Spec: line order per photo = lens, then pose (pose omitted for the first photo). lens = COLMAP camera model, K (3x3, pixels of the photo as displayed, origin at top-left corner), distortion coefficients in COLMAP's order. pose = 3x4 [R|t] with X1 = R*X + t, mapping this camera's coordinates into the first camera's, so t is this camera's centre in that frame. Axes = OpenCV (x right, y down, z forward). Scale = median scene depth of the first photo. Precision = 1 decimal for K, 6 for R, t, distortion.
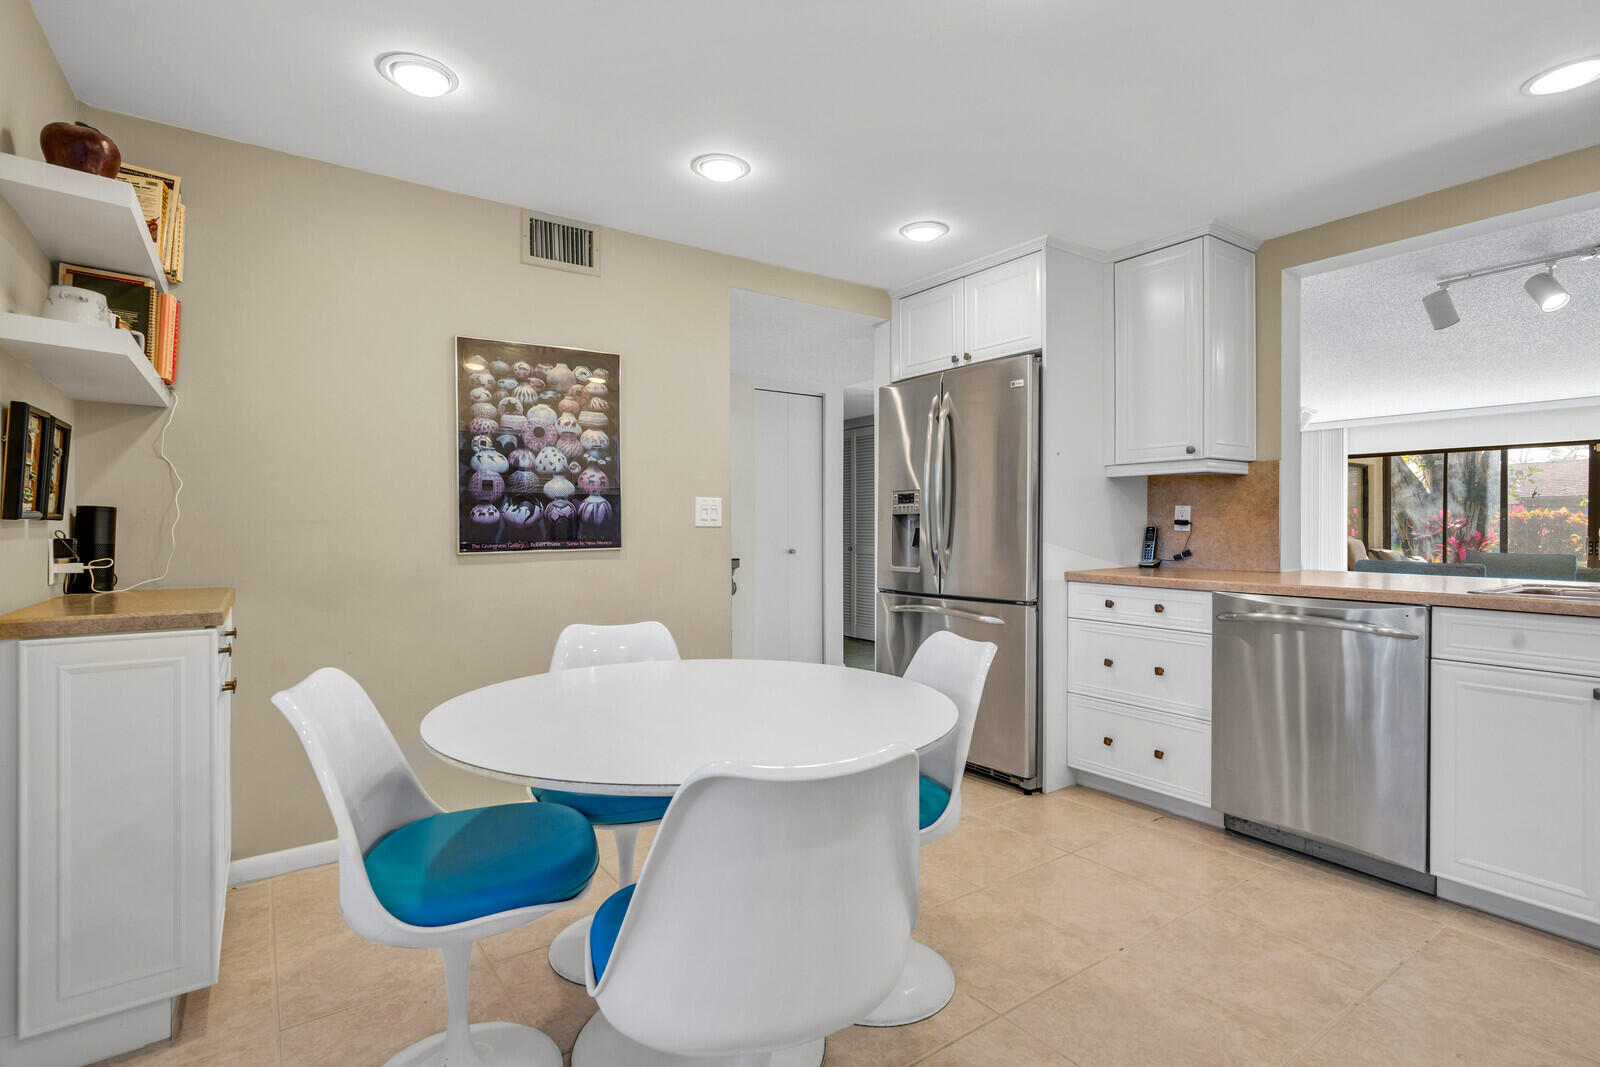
lens RADIAL K [[796.7, 0, 789.1], [0, 796.7, 530.3], [0, 0, 1]] dist [-0.036944, 0.012452]
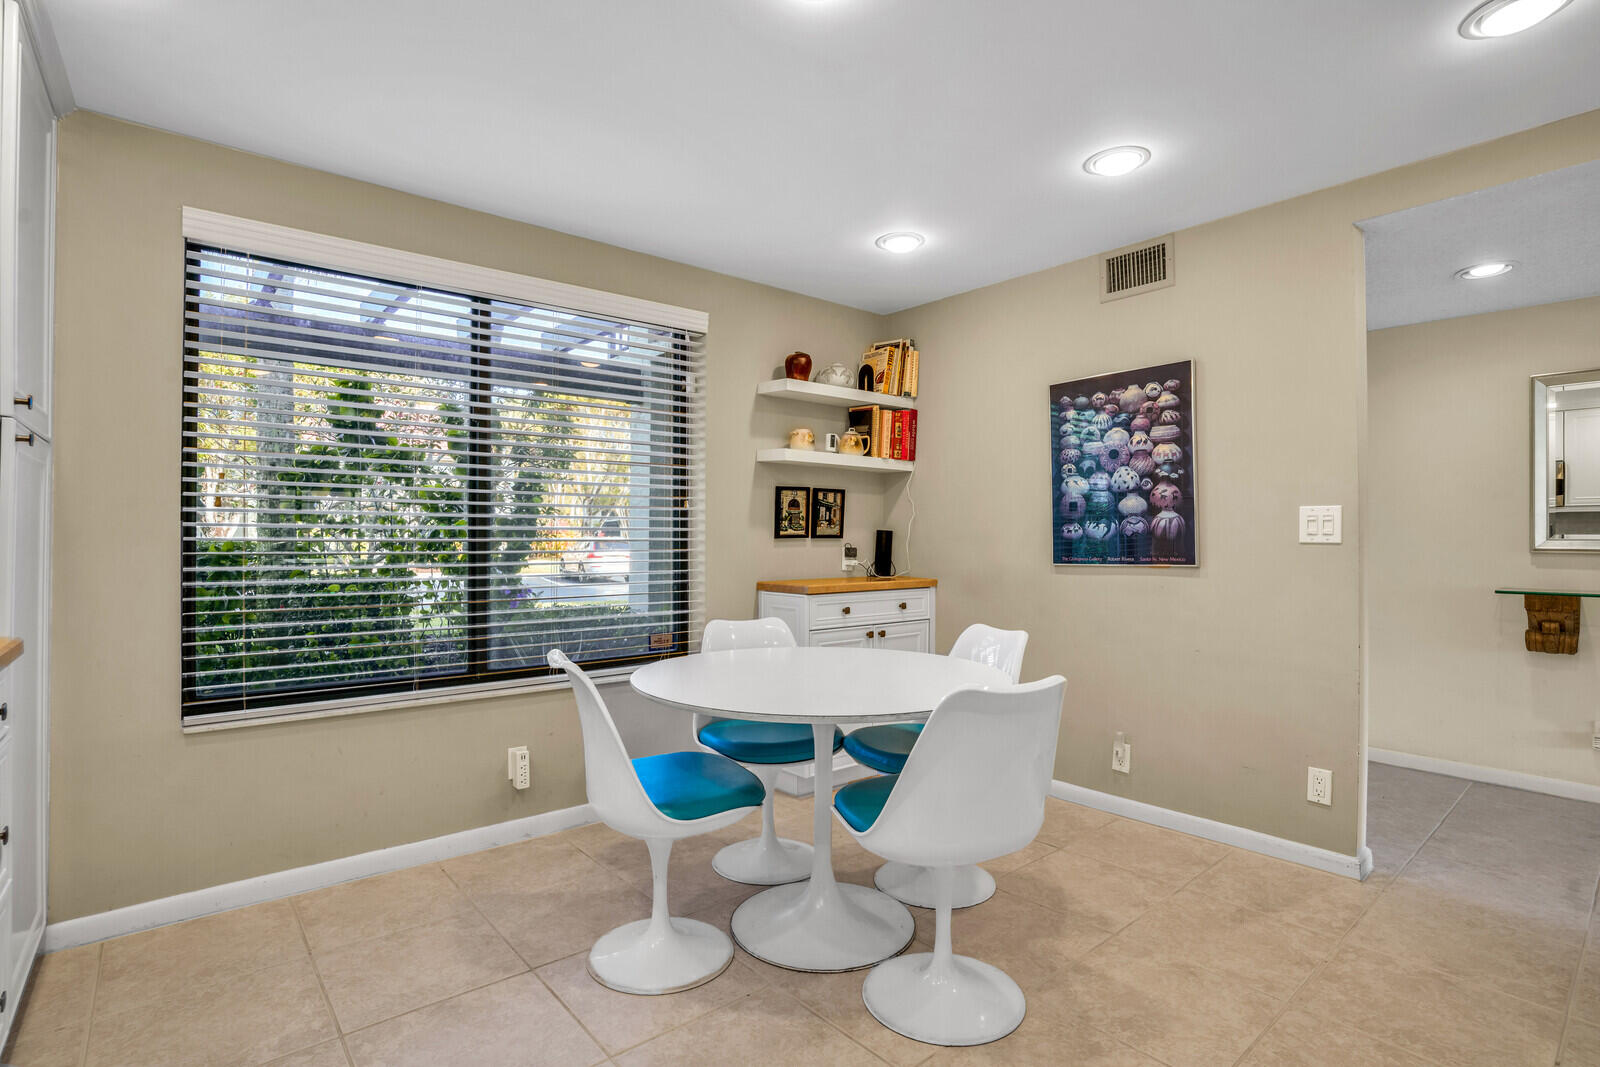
lens RADIAL K [[796.7, 0, 788.4], [0, 796.7, 531.6], [0, 0, 1]] dist [-0.036944, 0.012452]
pose [[0.064716, -0.009509, -0.997858, 0.715832], [-0.007162, 0.999924, -0.009993, -0.004858], [0.997878, 0.007793, 0.064643, 0.485094]]
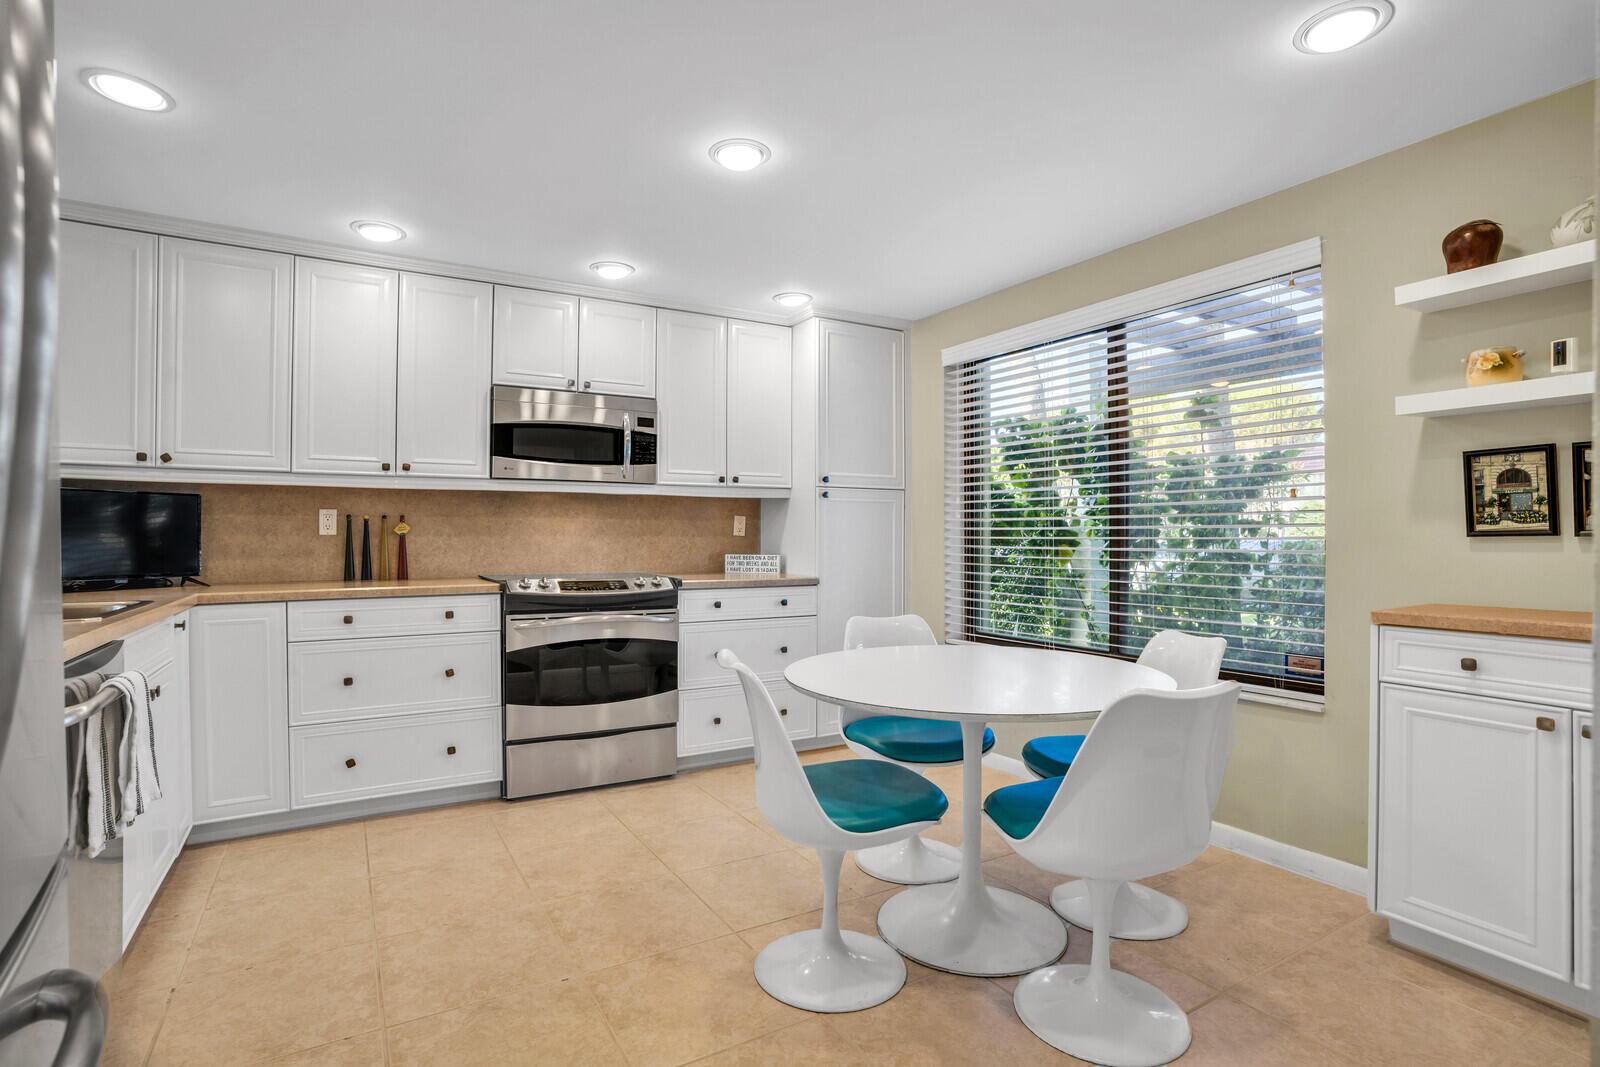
lens RADIAL K [[789.1, 0, 803.9], [0, 789.1, 532.2], [0, 0, 1]] dist [-0.000788, -0.000016]
pose [[-0.997948, -0.001697, 0.064015, 0.049241], [-0.001632, 0.999998, 0.001073, -0.010660], [-0.064016, 0.000966, -0.997948, 1.346995]]
